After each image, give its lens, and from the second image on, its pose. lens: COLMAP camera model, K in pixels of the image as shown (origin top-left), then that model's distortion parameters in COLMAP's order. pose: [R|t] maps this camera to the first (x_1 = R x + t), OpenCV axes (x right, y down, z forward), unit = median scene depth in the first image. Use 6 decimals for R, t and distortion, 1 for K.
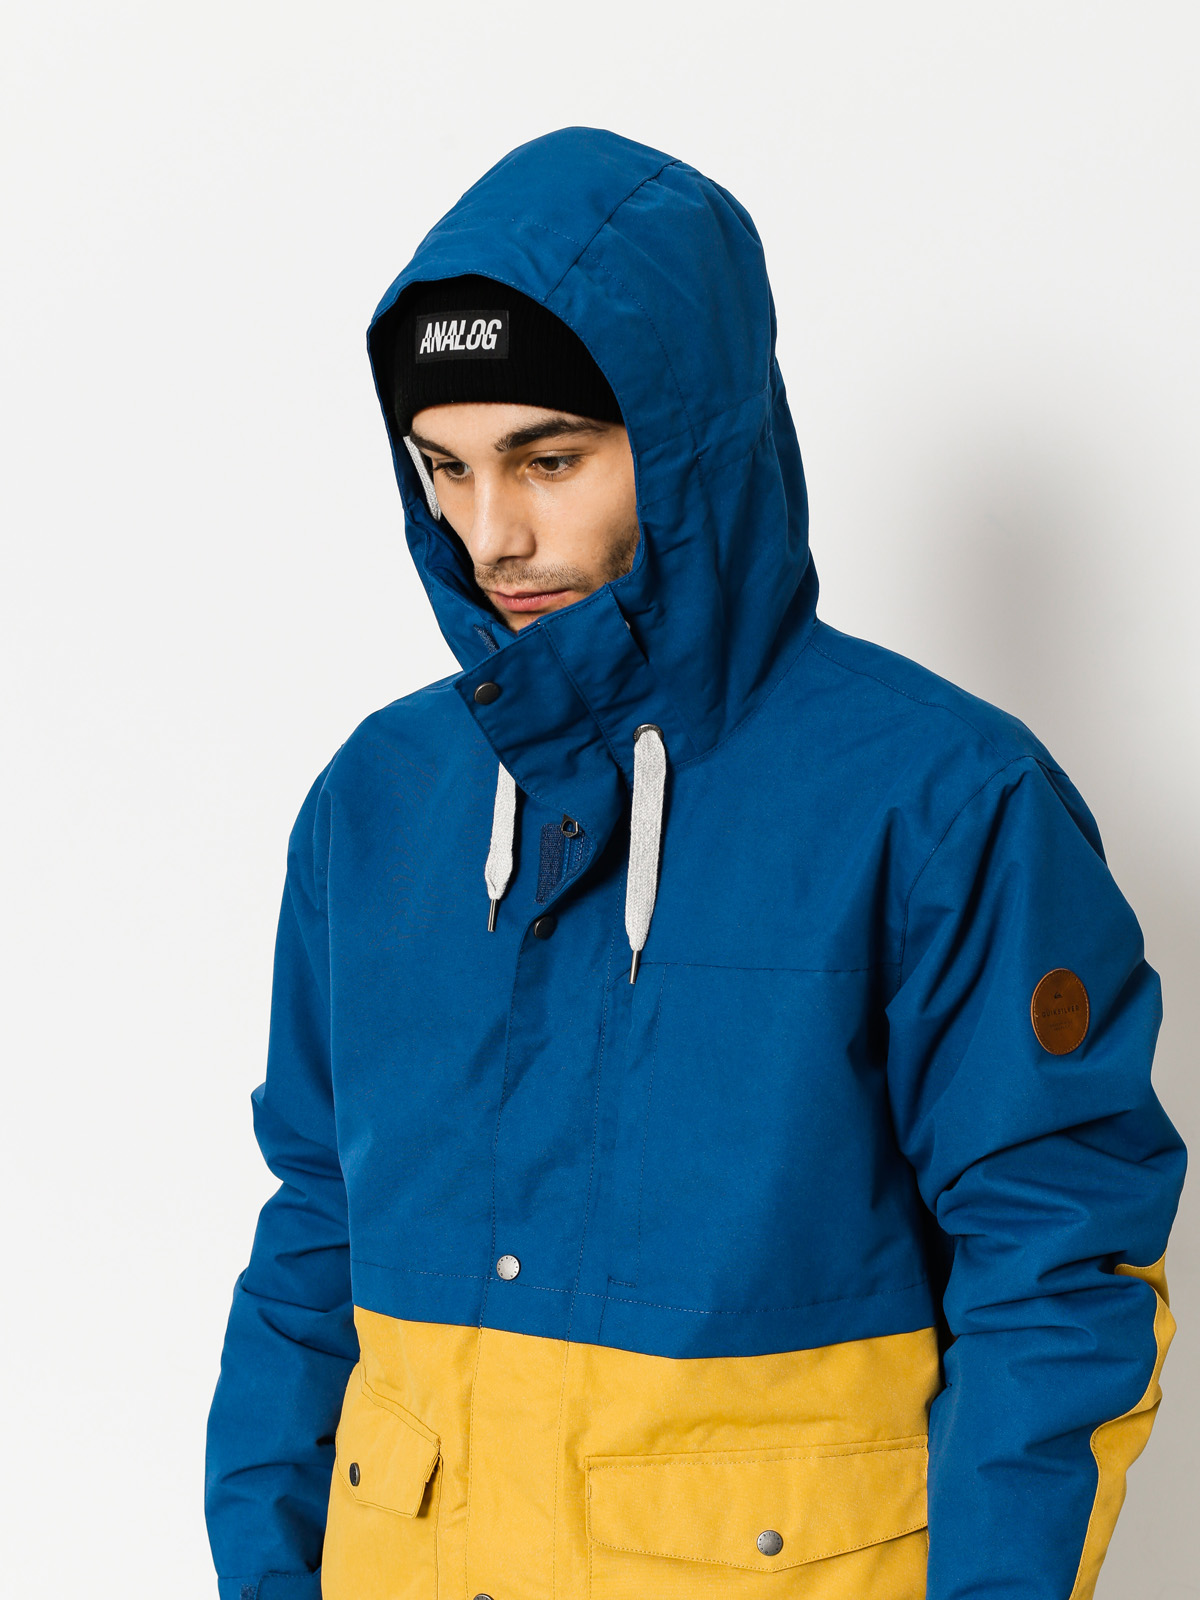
lens RADIAL K [[2223.1, 0, 613.1], [0, 2223.1, 815.2], [0, 0, 1]] dist [0.077103, 0.000000]
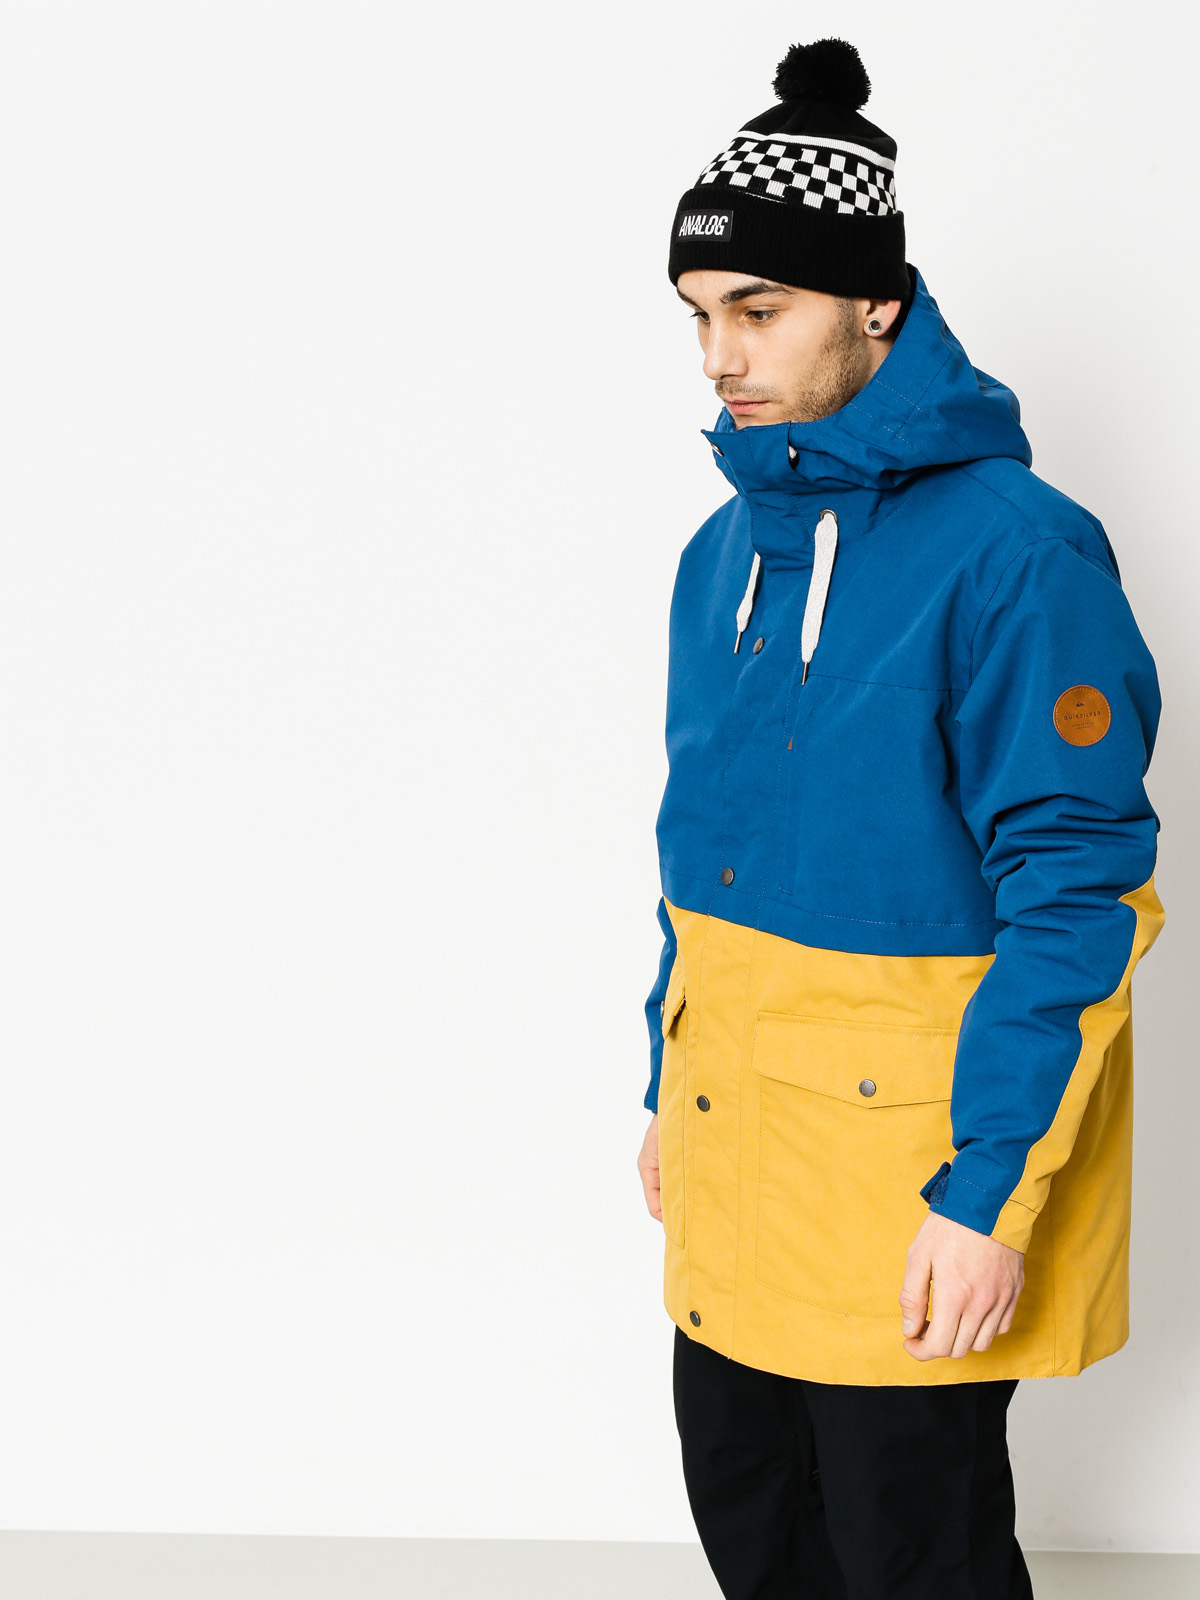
lens RADIAL K [[2223.1, 0, 592.4], [0, 2223.1, 791.5], [0, 0, 1]] dist [0.077103, 0.000000]
pose [[0.979132, 0.097364, -0.178384, 0.137908], [-0.089684, 0.994682, 0.050641, 0.082716], [0.182366, -0.033586, 0.982657, -0.437838]]
